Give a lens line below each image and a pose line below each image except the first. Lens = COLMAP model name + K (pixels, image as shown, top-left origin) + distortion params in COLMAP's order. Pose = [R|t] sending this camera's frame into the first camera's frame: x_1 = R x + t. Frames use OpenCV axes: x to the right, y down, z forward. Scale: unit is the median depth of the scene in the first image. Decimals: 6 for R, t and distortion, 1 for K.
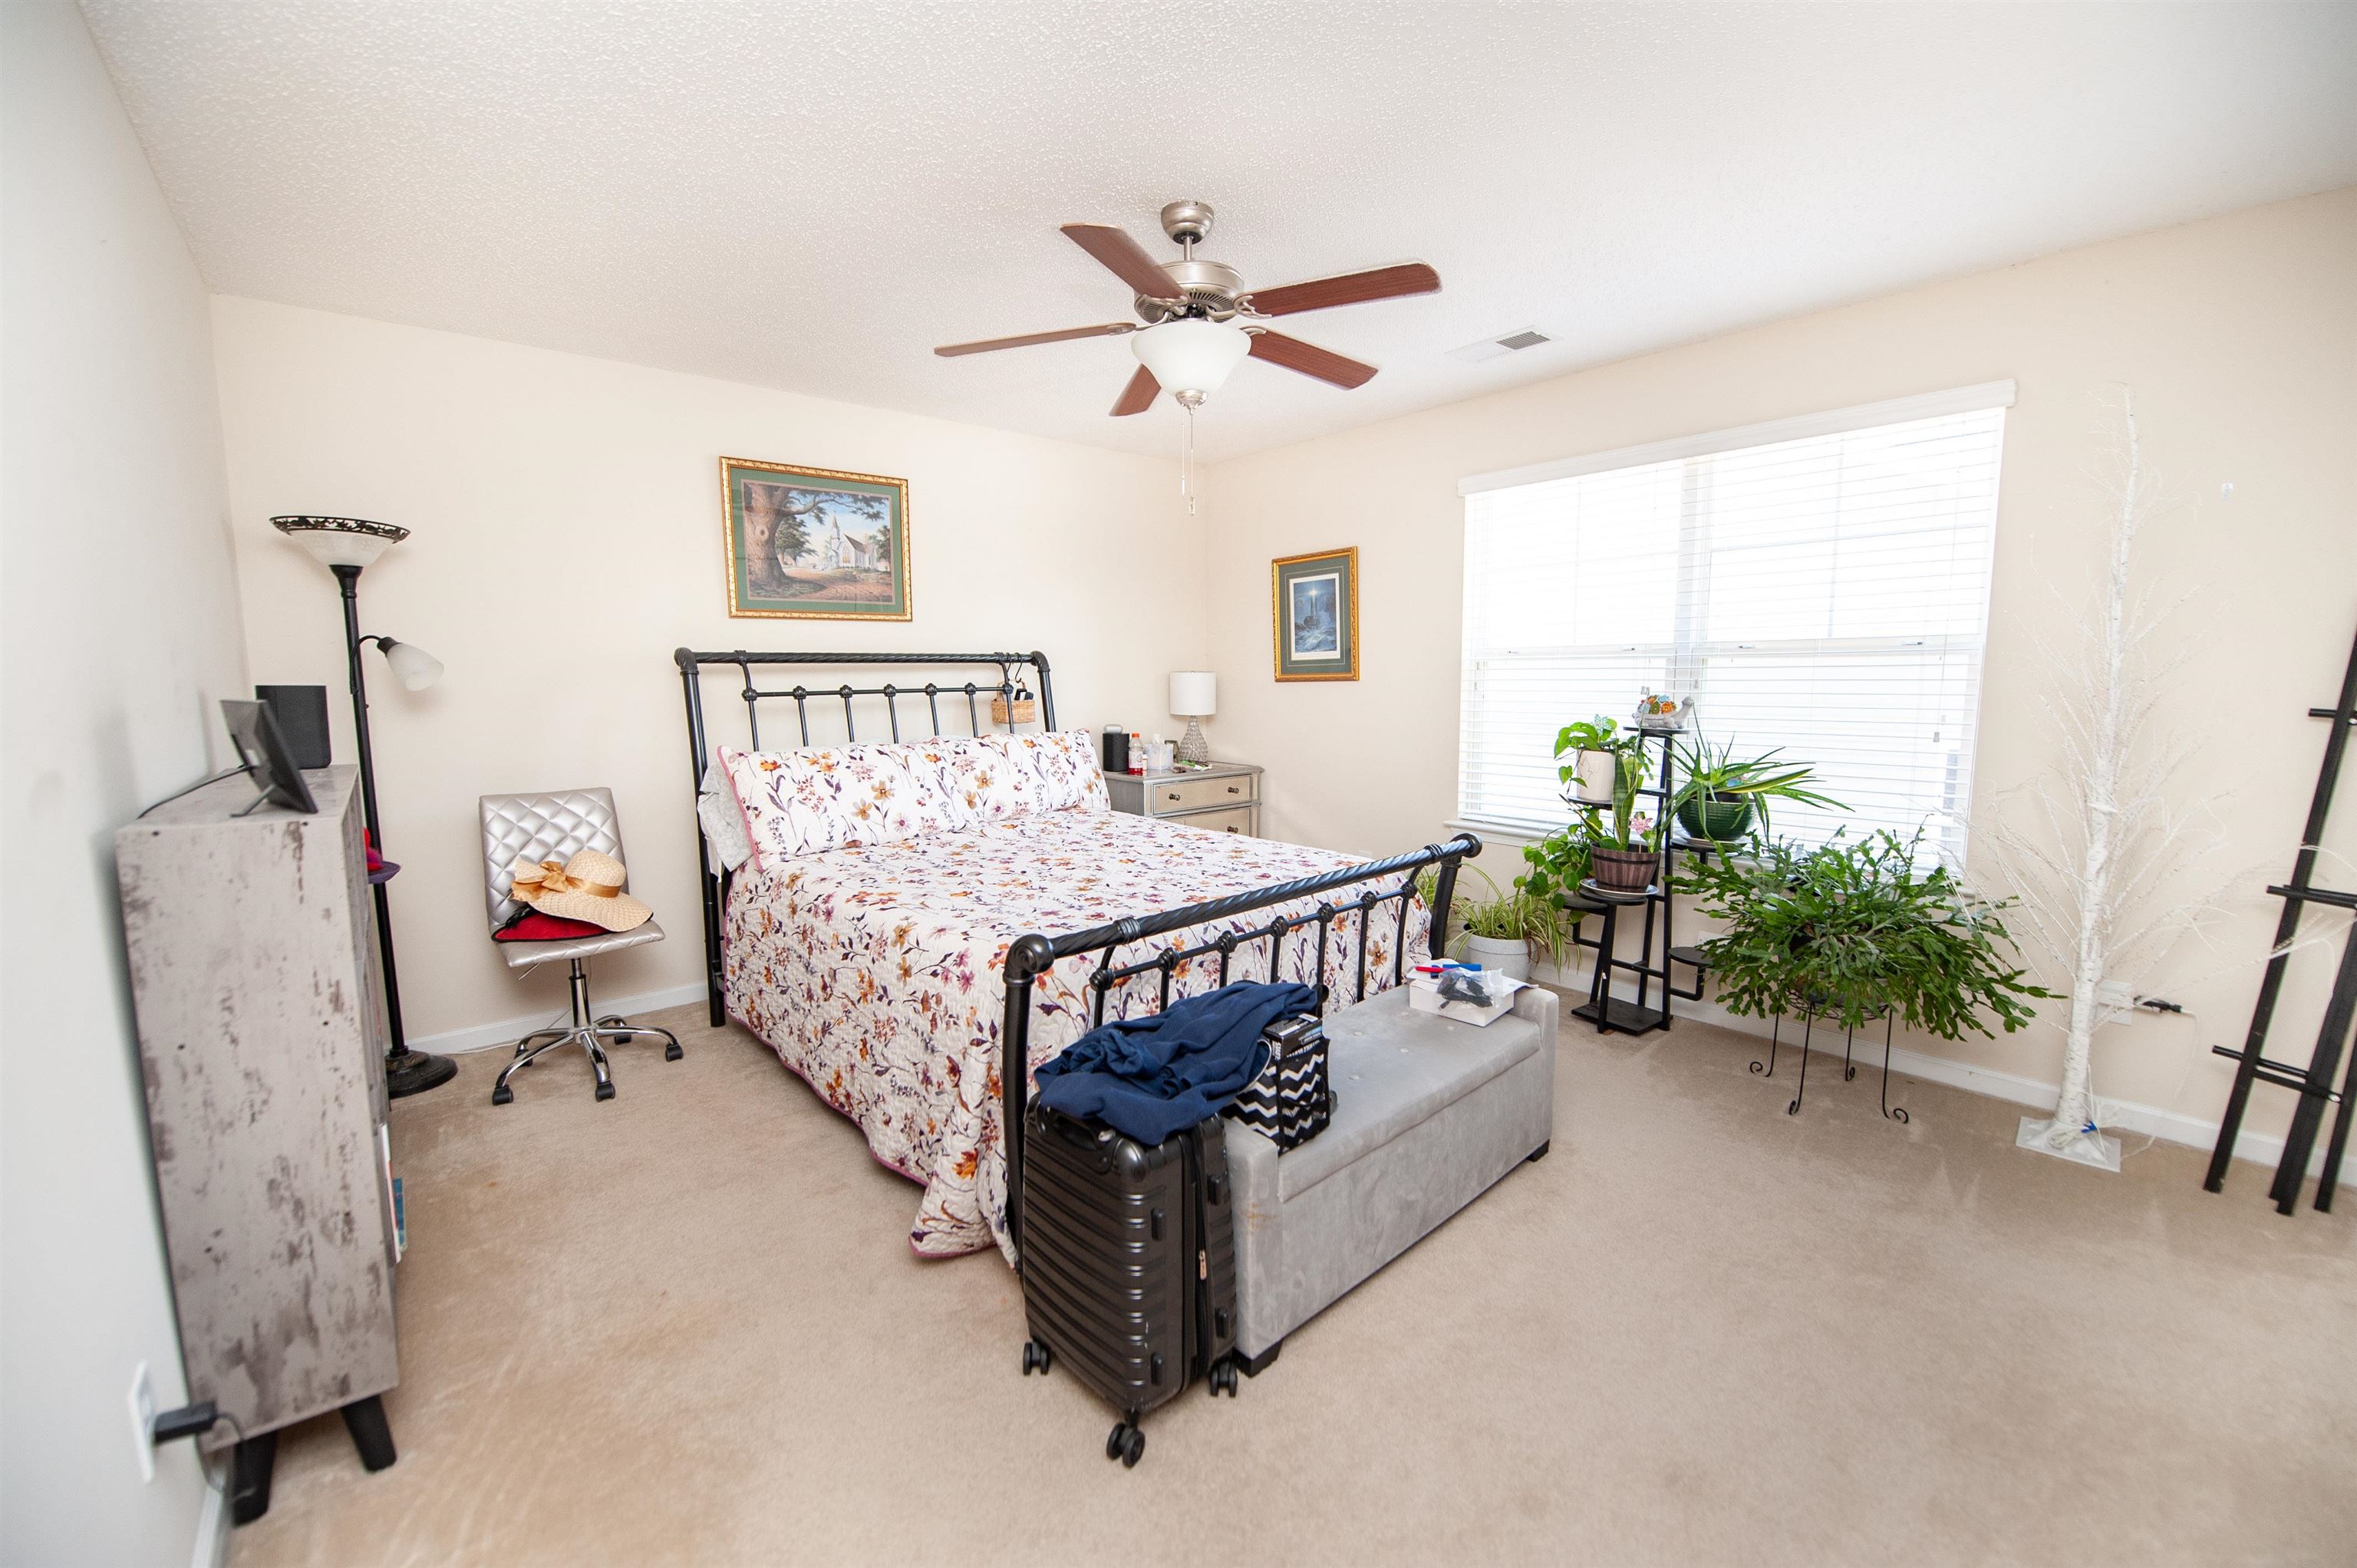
lens RADIAL K [[926.8, 0, 1200.3], [0, 926.8, 792.0], [0, 0, 1]] dist [-0.018718, -0.000579]
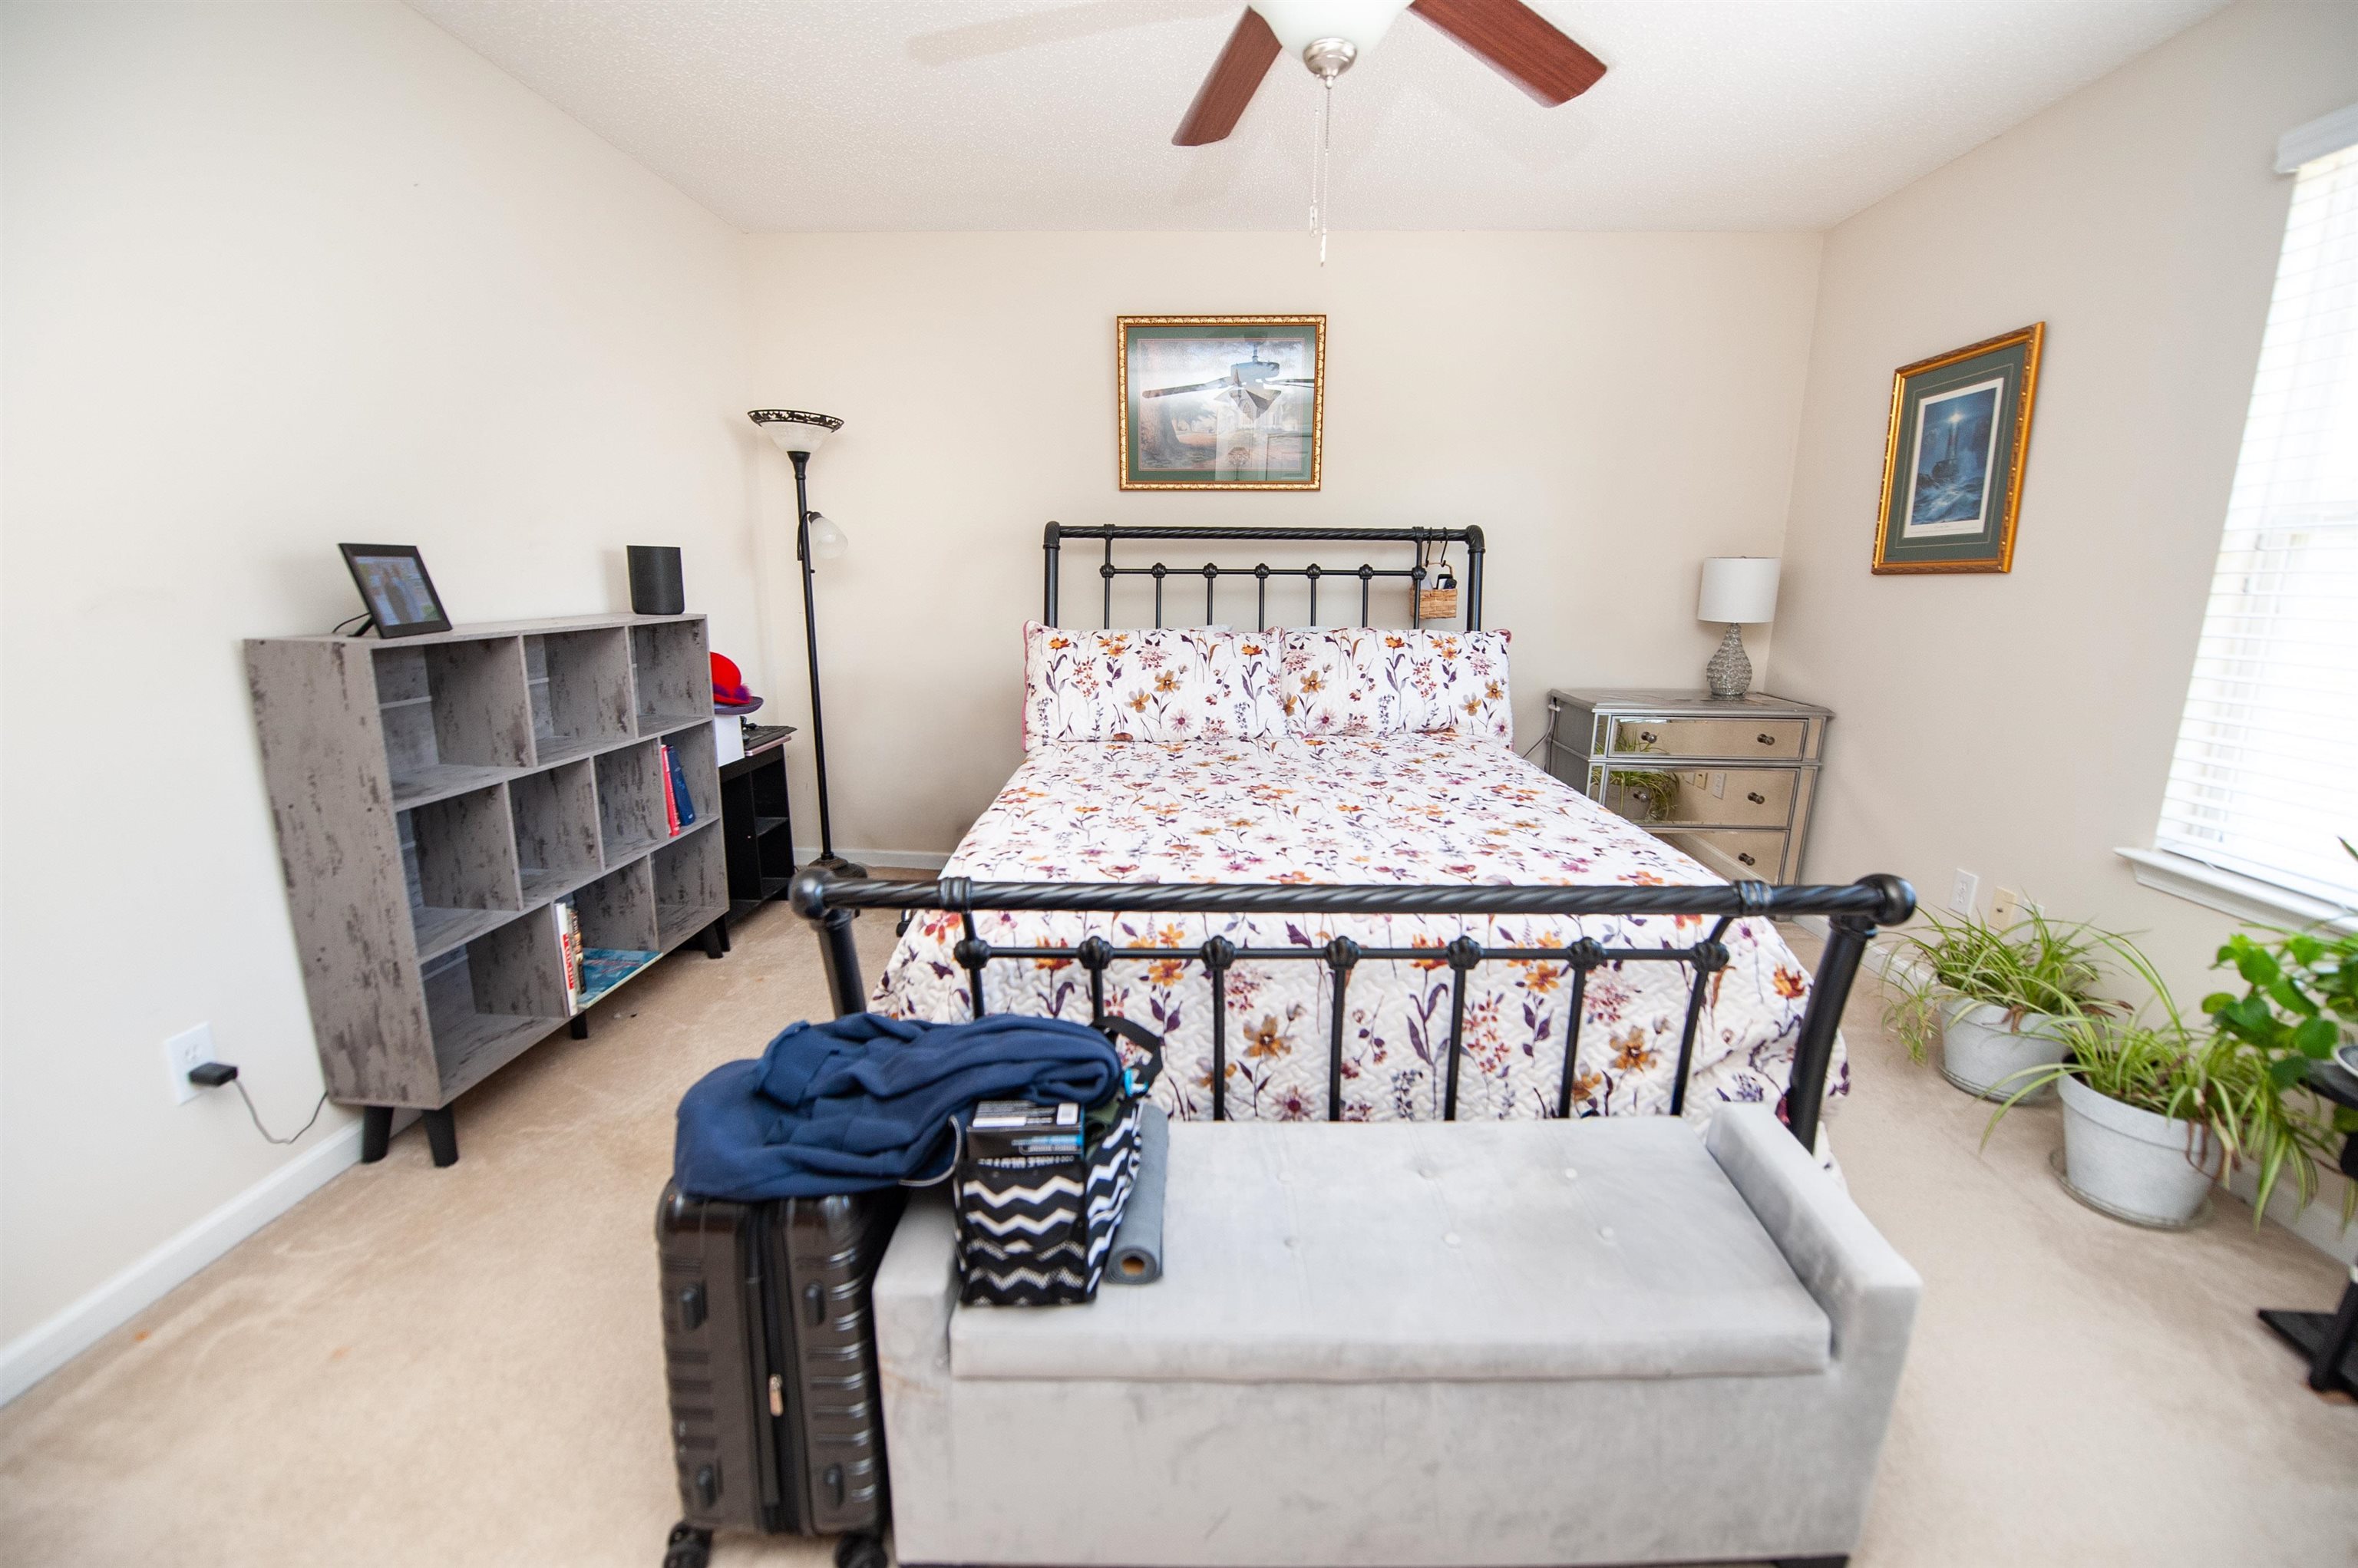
lens RADIAL K [[954.8, 0, 1196.7], [0, 954.8, 793.3], [0, 0, 1]] dist [-0.013401, -0.004441]
pose [[0.730400, 0.166770, -0.662347, 0.277525], [-0.101310, 0.985459, 0.136407, -0.022168], [0.675465, -0.032529, 0.736674, 0.322023]]
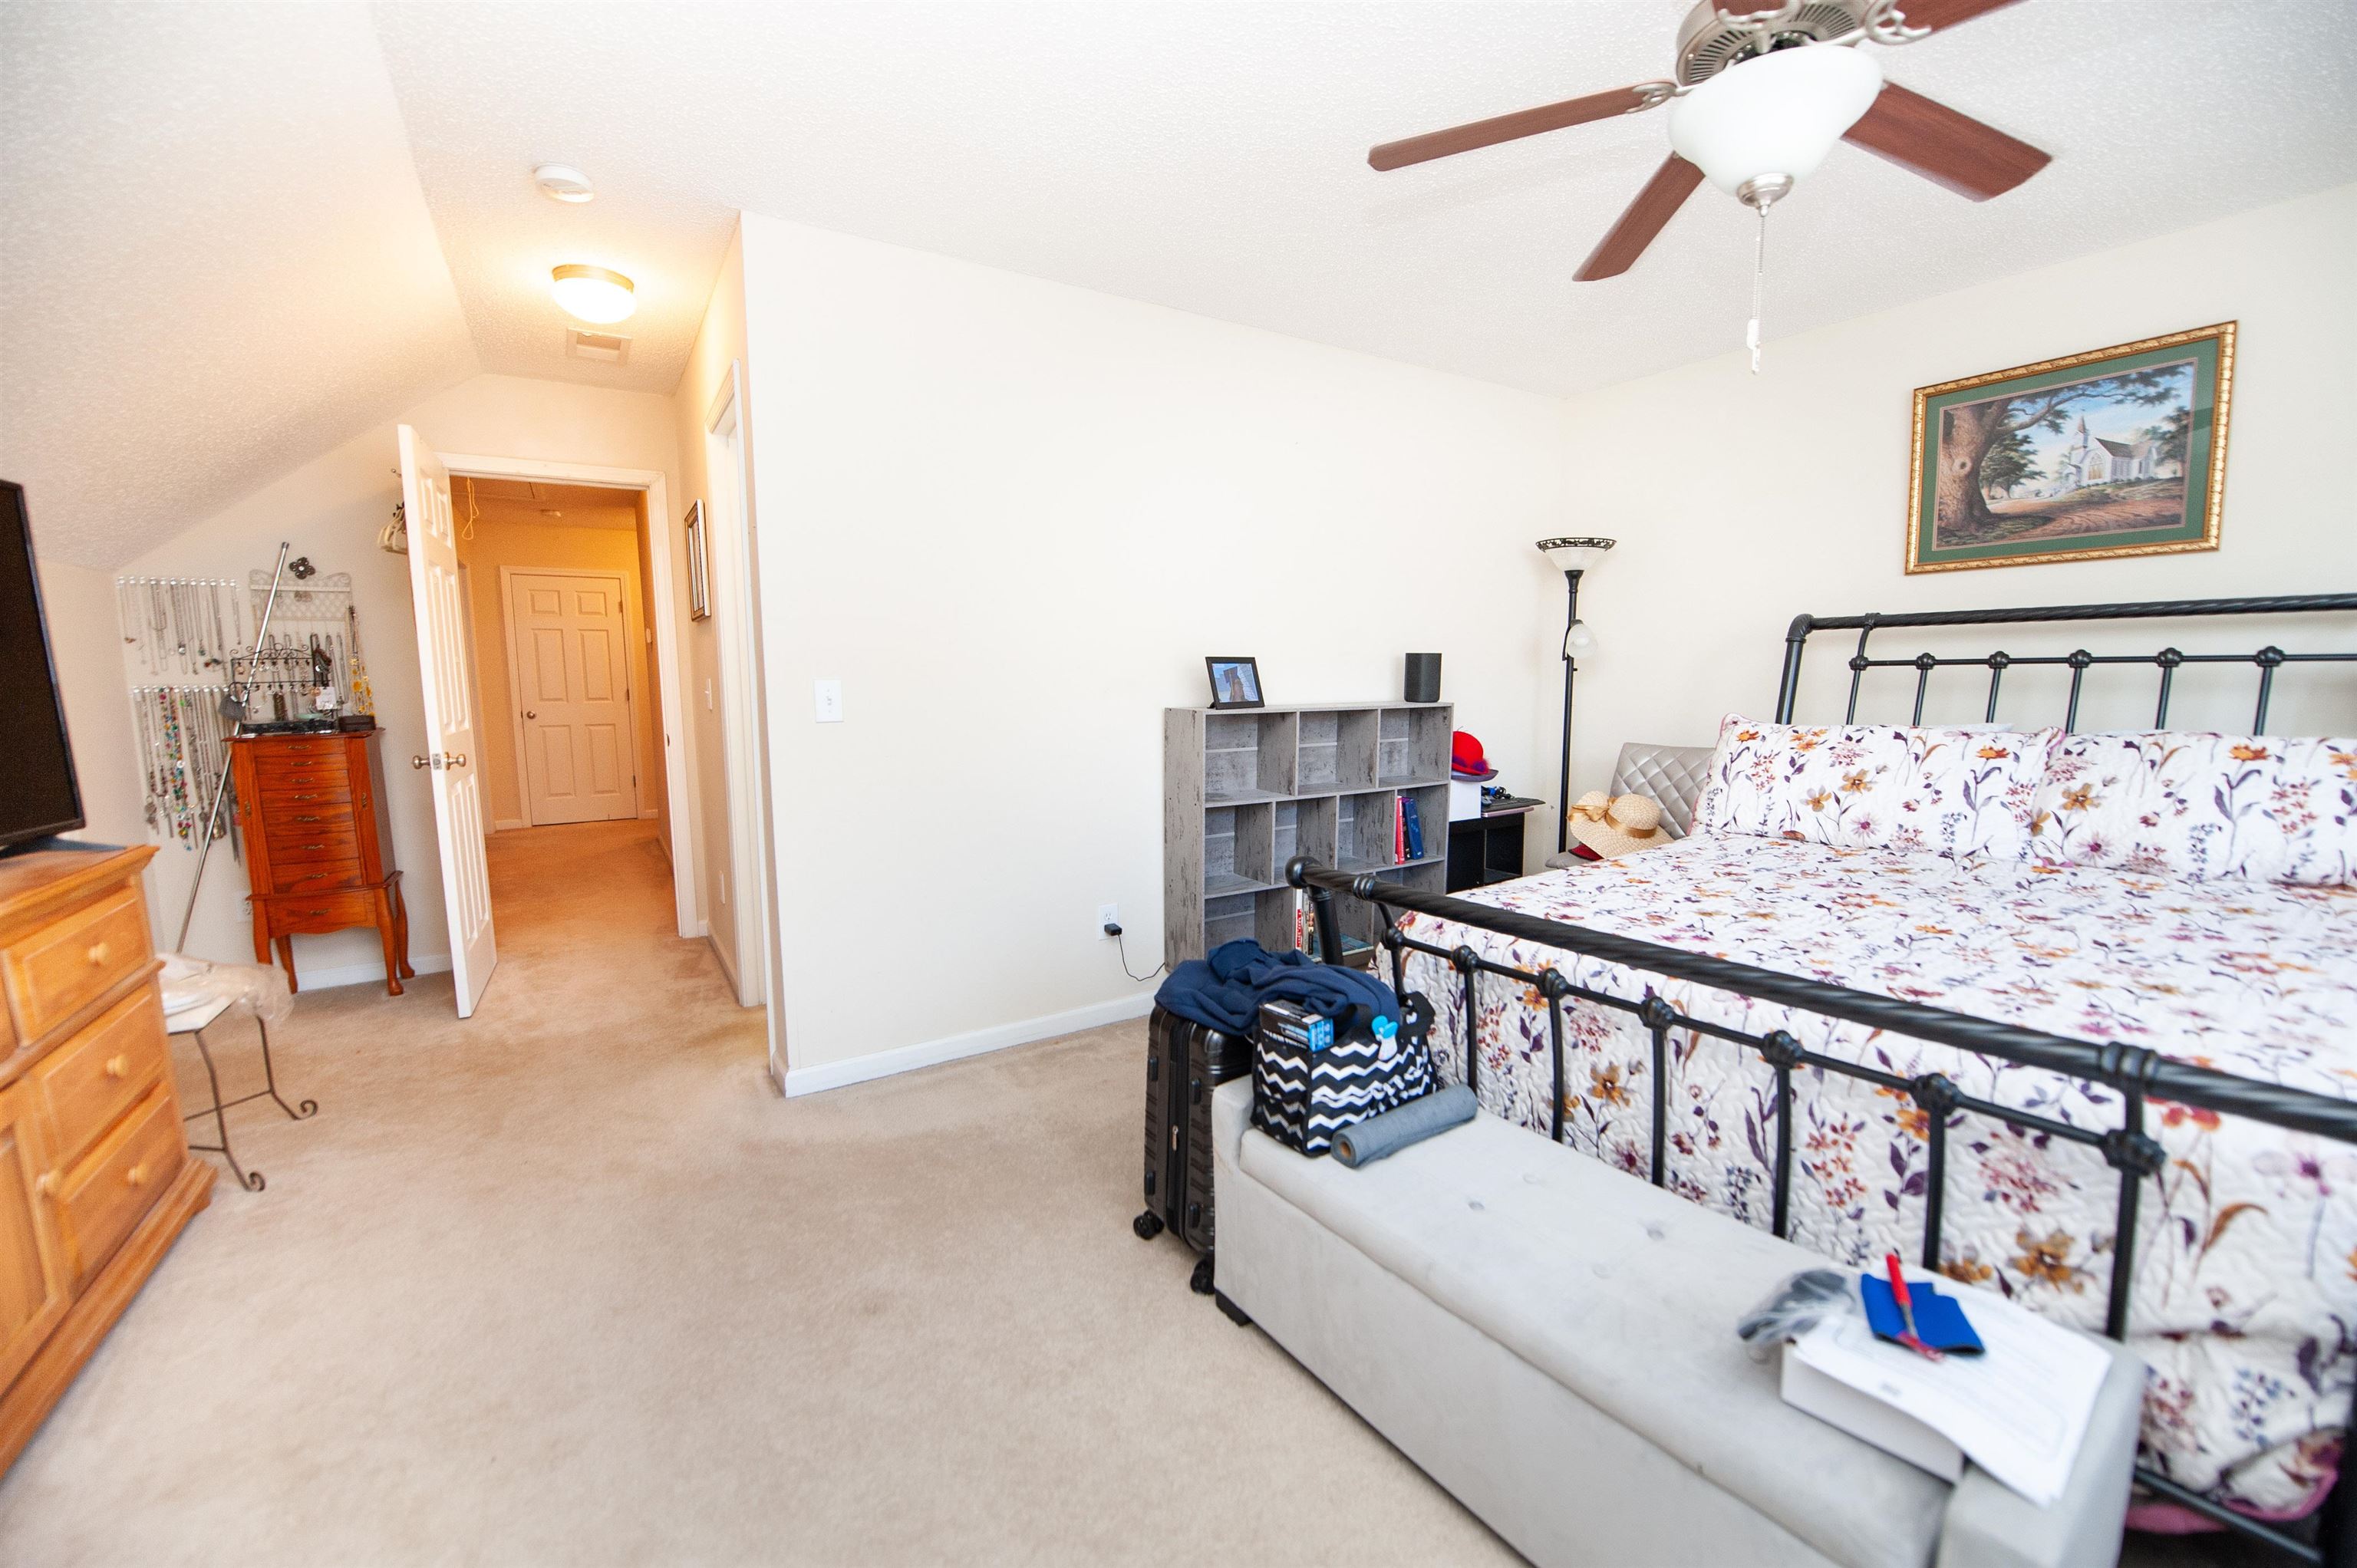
lens RADIAL K [[954.4, 0, 1196.2], [0, 954.4, 793.3], [0, 0, 1]] dist [-0.013401, -0.004441]
pose [[-0.141033, 0.127673, -0.981738, 0.506399], [-0.115467, 0.982760, 0.144393, -0.040814], [0.983248, 0.133722, -0.123859, 0.504828]]
